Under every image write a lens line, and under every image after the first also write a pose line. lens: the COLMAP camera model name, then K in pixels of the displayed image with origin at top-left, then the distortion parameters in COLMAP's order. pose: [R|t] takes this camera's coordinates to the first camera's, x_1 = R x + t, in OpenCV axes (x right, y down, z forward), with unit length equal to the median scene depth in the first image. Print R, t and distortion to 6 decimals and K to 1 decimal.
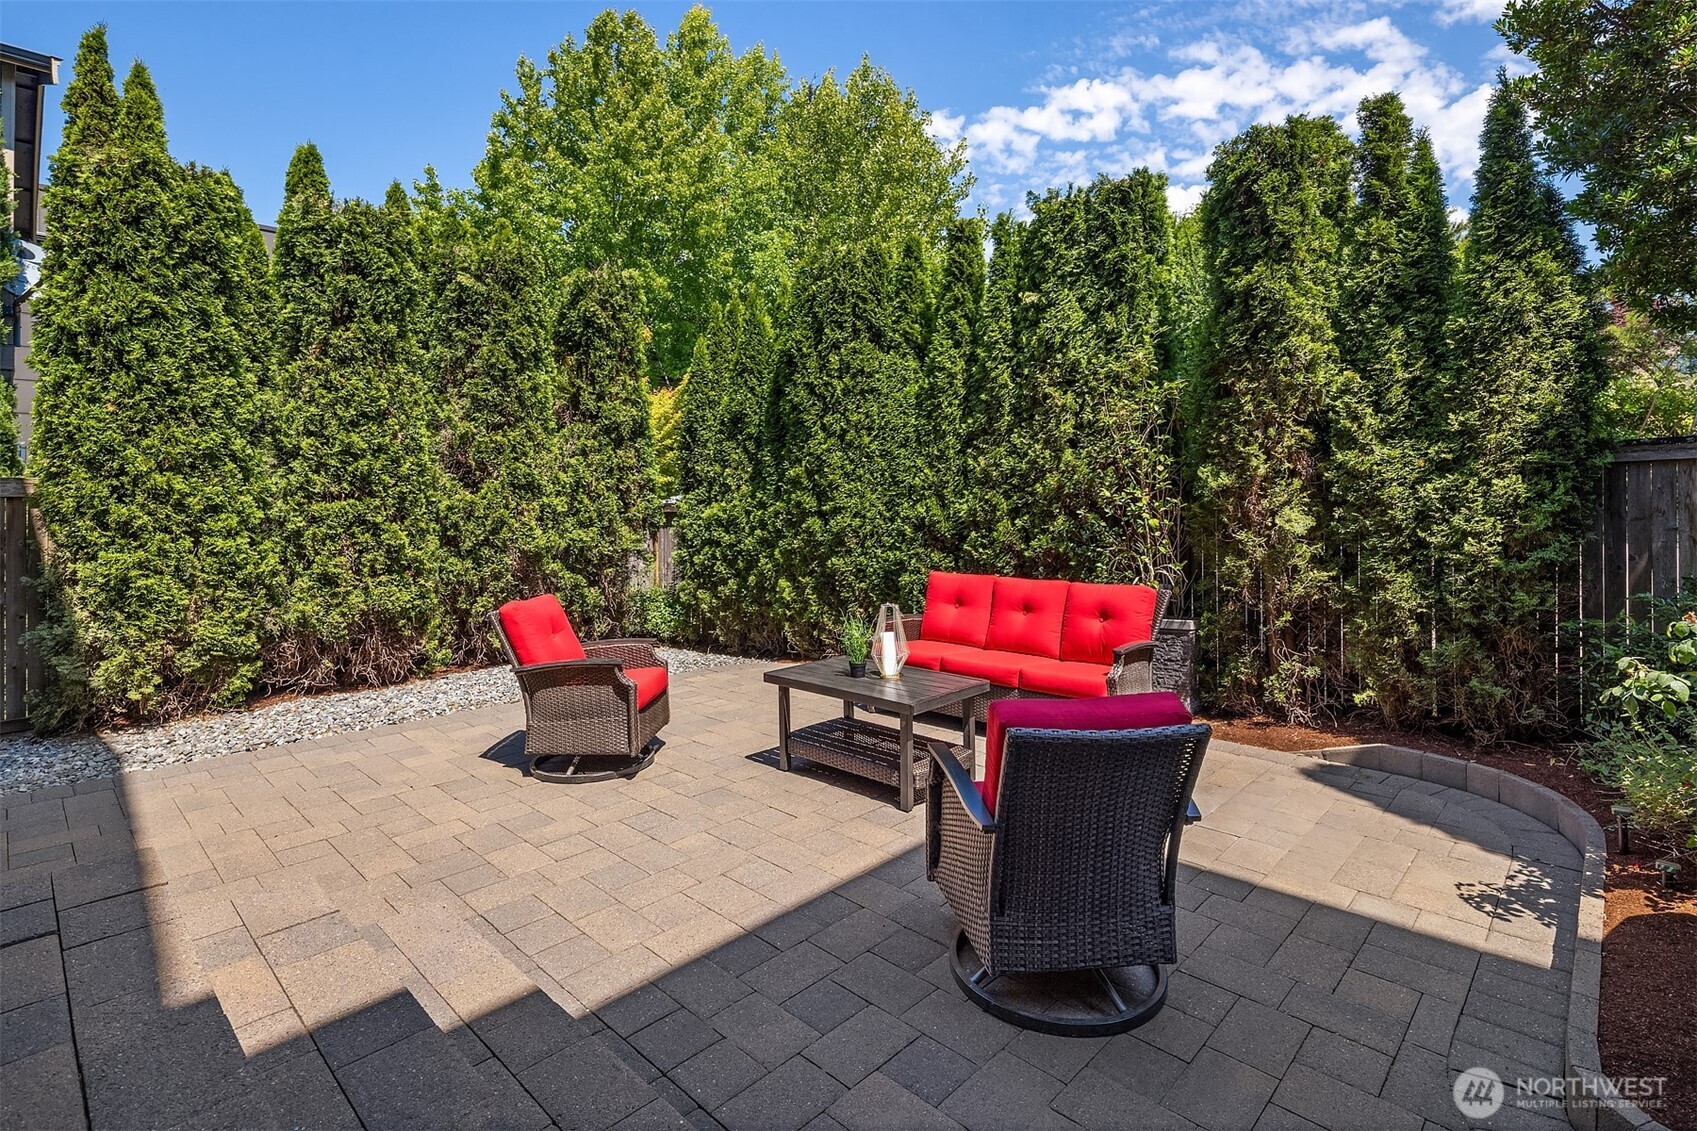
lens RADIAL K [[821.3, 0, 854.2], [0, 821.3, 490.1], [0, 0, 1]] dist [0.001577, -0.002079]
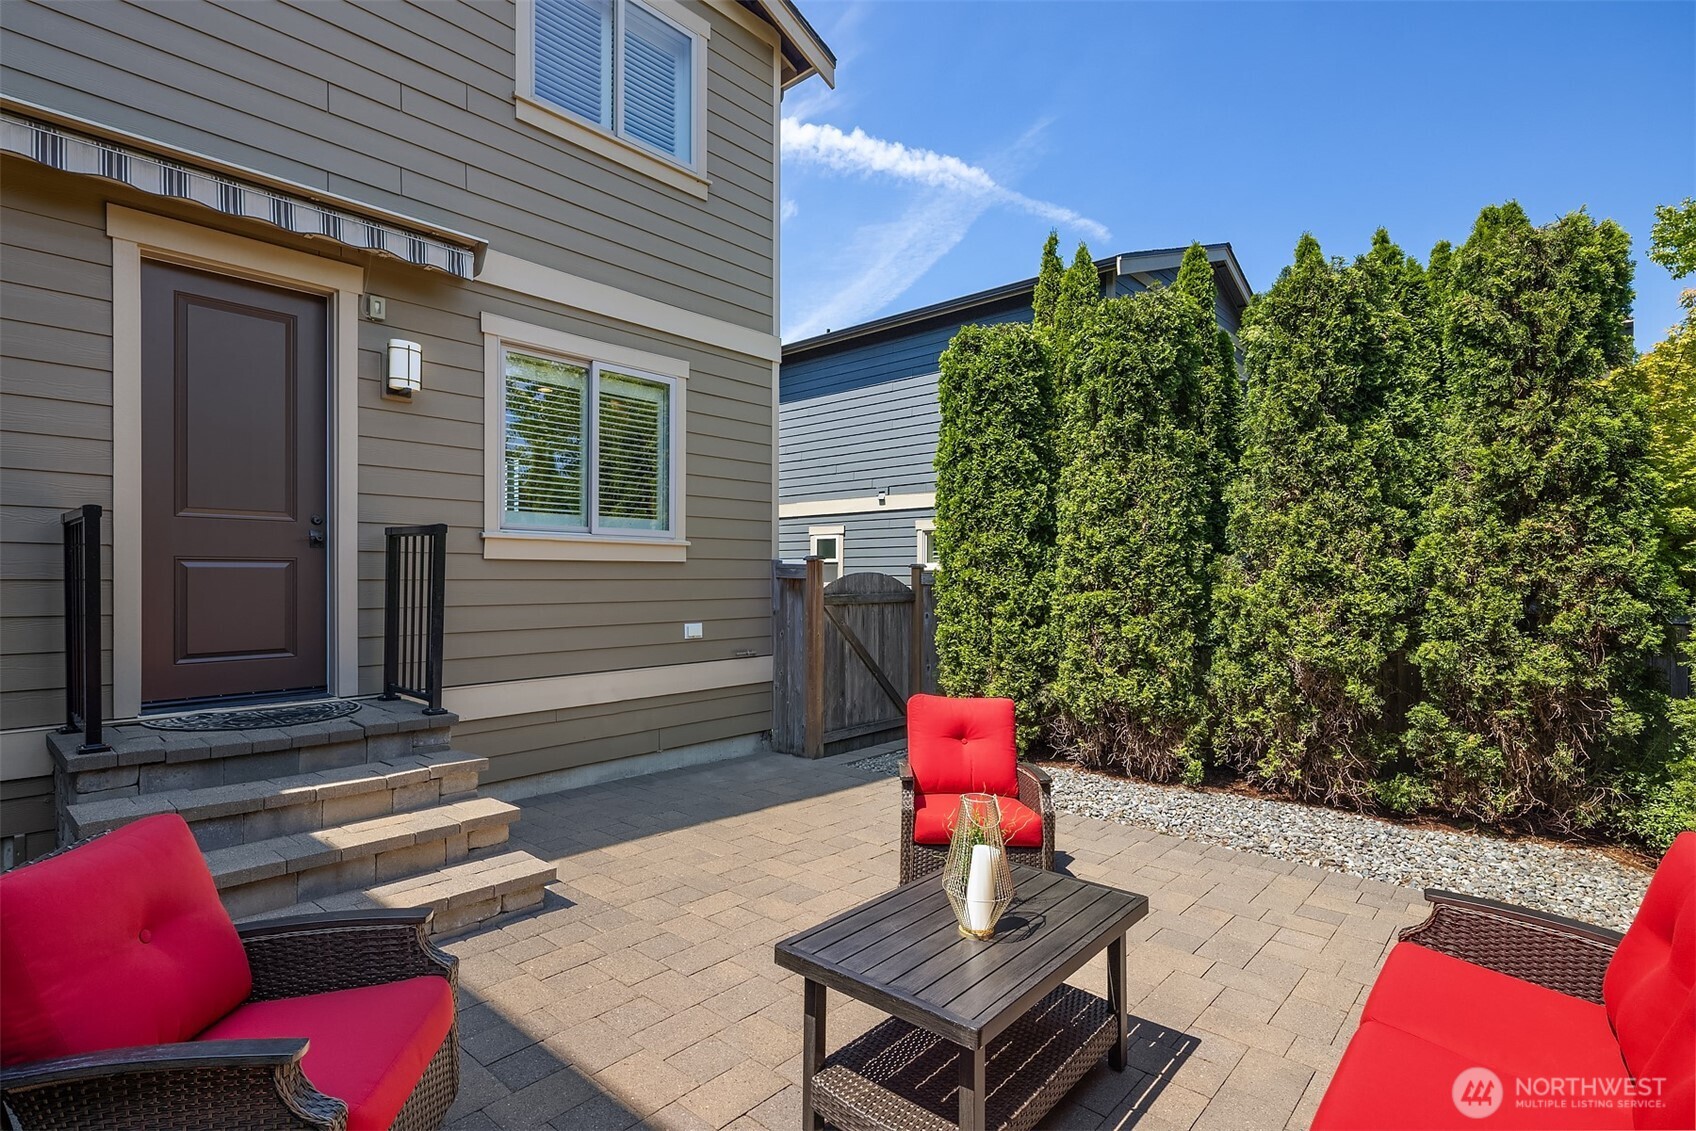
lens RADIAL K [[820.9, 0, 849.4], [0, 820.9, 579.9], [0, 0, 1]] dist [0.001577, -0.002079]
pose [[0.038759, 0.000581, -0.999248, 0.426303], [-0.004540, 0.999990, 0.000406, -0.001301], [0.999238, 0.004521, 0.038761, 0.658522]]
